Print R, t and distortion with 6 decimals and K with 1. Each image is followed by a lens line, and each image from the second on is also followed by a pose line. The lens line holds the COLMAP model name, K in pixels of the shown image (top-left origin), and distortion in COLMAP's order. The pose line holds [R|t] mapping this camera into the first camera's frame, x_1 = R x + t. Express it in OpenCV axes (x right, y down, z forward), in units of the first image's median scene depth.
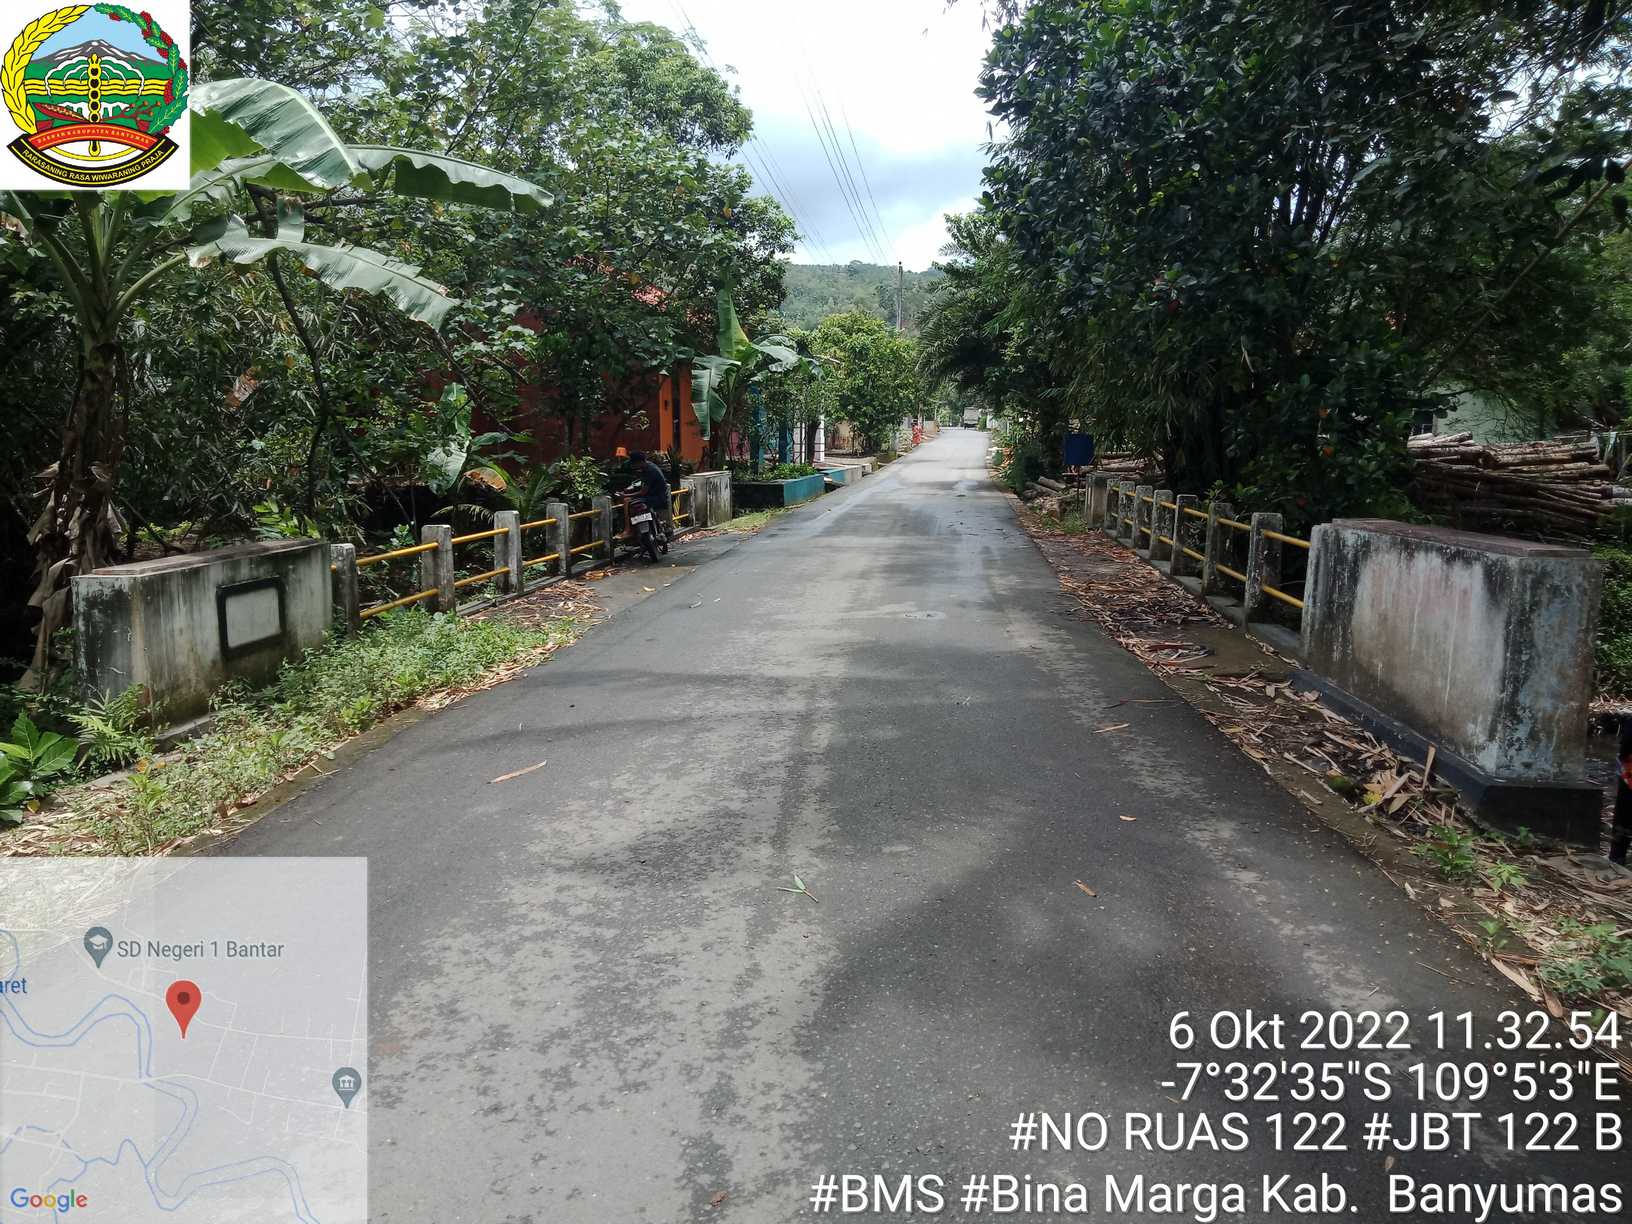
lens RADIAL K [[1180.3, 0, 807.0], [0, 1180.3, 614.9], [0, 0, 1]] dist [0.045371, -0.058702]
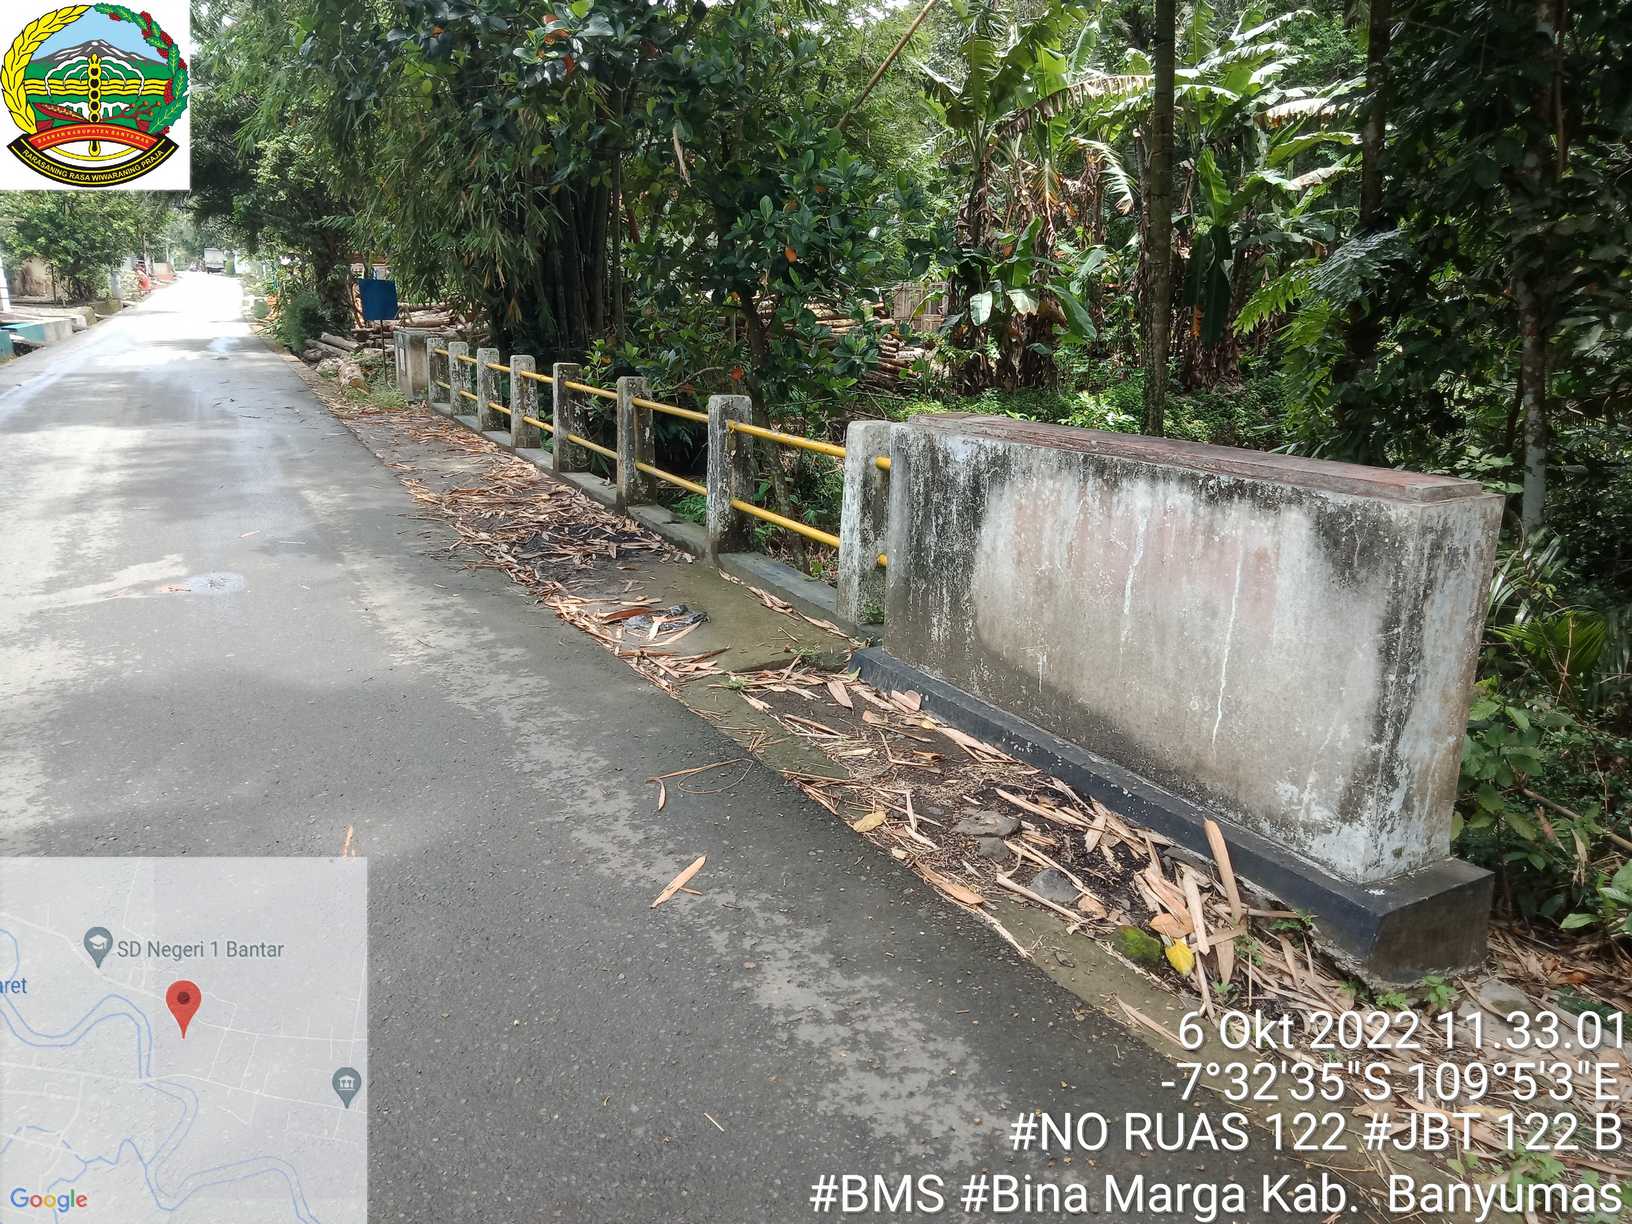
lens RADIAL K [[1180.3, 0, 807.0], [0, 1180.3, 614.9], [0, 0, 1]] dist [0.045371, -0.058702]
pose [[0.834945, -0.134353, 0.533681, 0.030056], [0.069739, 0.987755, 0.139558, -0.043432], [-0.545897, -0.079305, 0.834091, 0.319660]]
